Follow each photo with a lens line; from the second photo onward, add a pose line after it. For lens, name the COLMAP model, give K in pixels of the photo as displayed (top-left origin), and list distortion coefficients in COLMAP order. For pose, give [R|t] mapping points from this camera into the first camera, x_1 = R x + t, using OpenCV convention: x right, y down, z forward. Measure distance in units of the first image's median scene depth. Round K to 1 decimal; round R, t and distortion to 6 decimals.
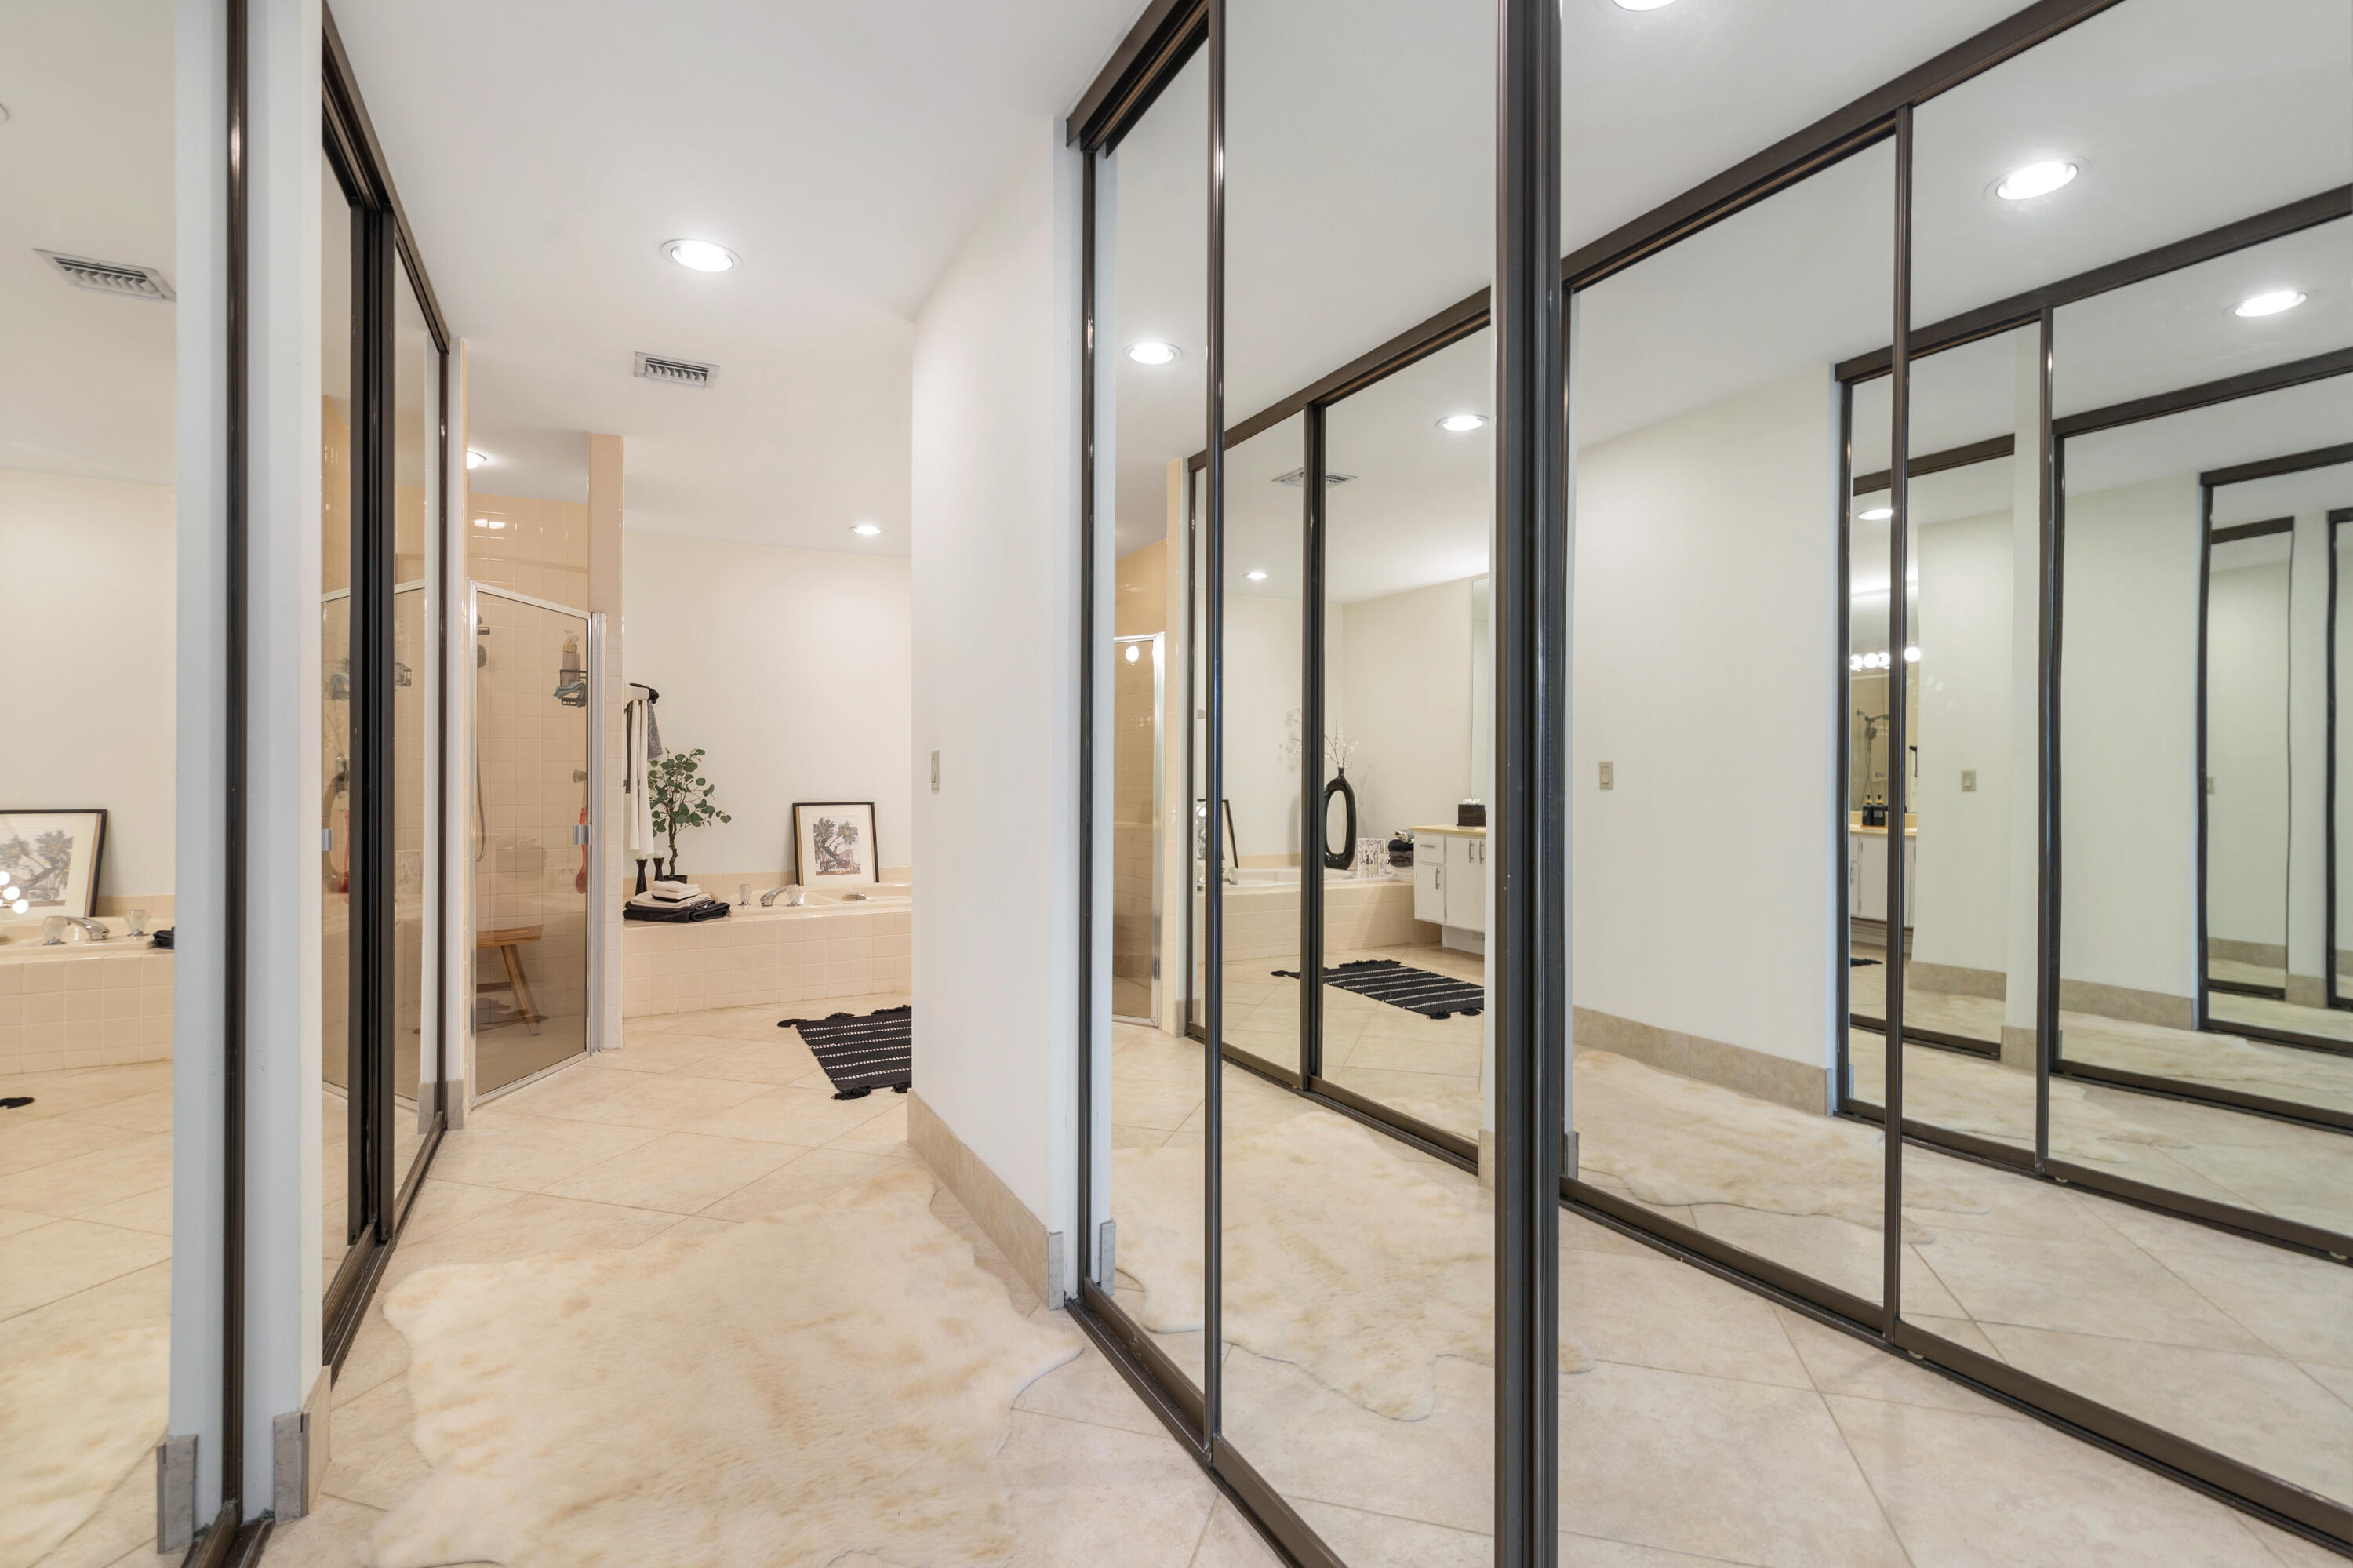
lens RADIAL K [[1082.7, 0, 1176.9], [0, 1082.7, 781.9], [0, 0, 1]] dist [-0.002950, -0.000266]
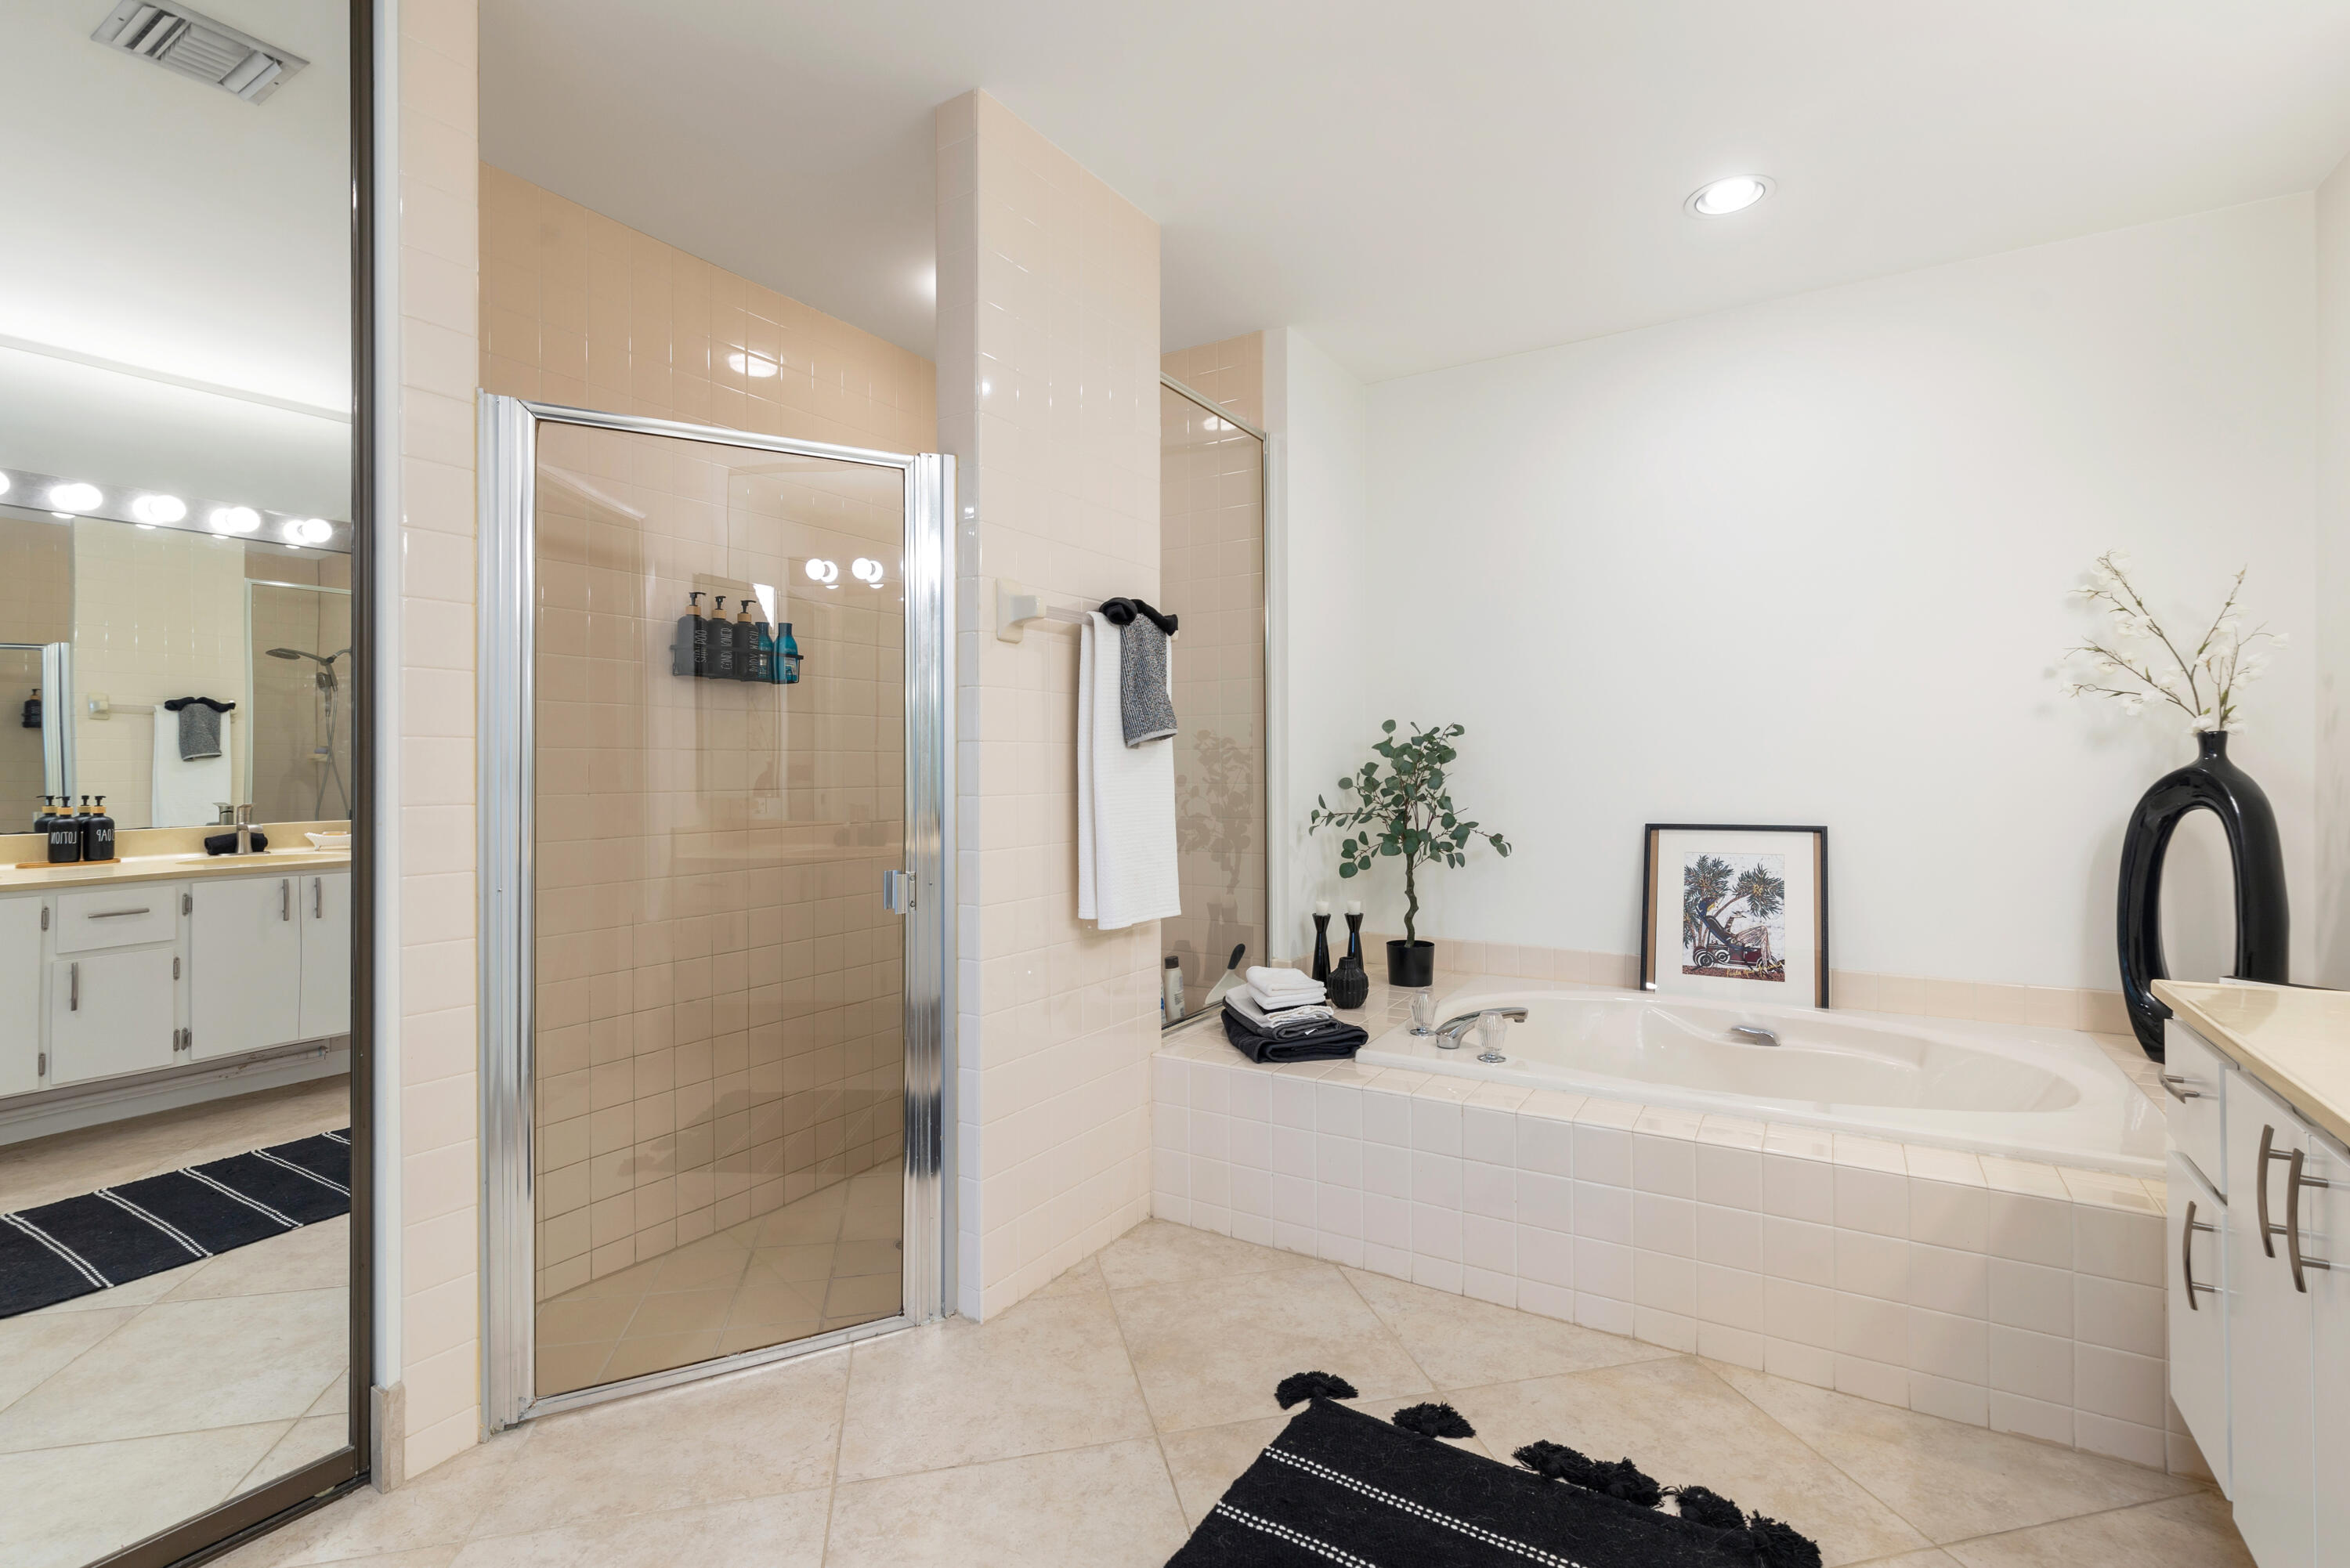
lens RADIAL K [[1081.2, 0, 1170.9], [0, 1081.2, 771.1], [0, 0, 1]] dist [-0.002950, -0.000266]
pose [[0.502418, -0.002896, -0.864620, -0.027154], [0.001927, 0.999996, -0.002230, -0.004377], [0.864623, -0.000546, 0.502421, 0.550017]]
